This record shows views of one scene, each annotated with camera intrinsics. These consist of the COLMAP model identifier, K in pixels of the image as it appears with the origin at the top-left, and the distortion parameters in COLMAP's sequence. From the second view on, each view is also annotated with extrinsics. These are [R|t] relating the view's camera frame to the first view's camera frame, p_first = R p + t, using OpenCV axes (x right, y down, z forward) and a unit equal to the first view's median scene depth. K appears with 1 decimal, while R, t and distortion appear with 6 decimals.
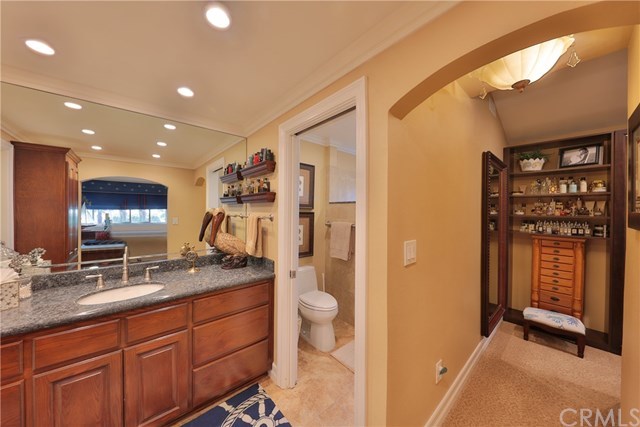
lens RADIAL K [[218.1, 0, 319.3], [0, 218.1, 211.8], [0, 0, 1]] dist [0.000155, -0.000022]
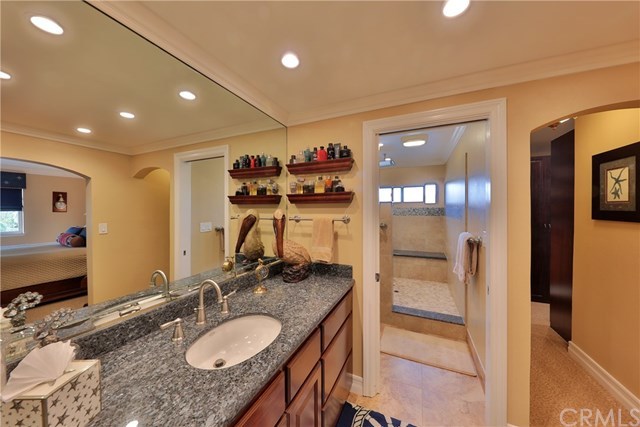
lens RADIAL K [[218.1, 0, 321.5], [0, 218.1, 212.4], [0, 0, 1]] dist [0.000155, -0.000022]
pose [[0.904472, -0.013343, 0.426324, -0.701292], [0.011462, 0.999910, 0.006978, -0.011083], [-0.426379, -0.001424, 0.904543, 0.205462]]
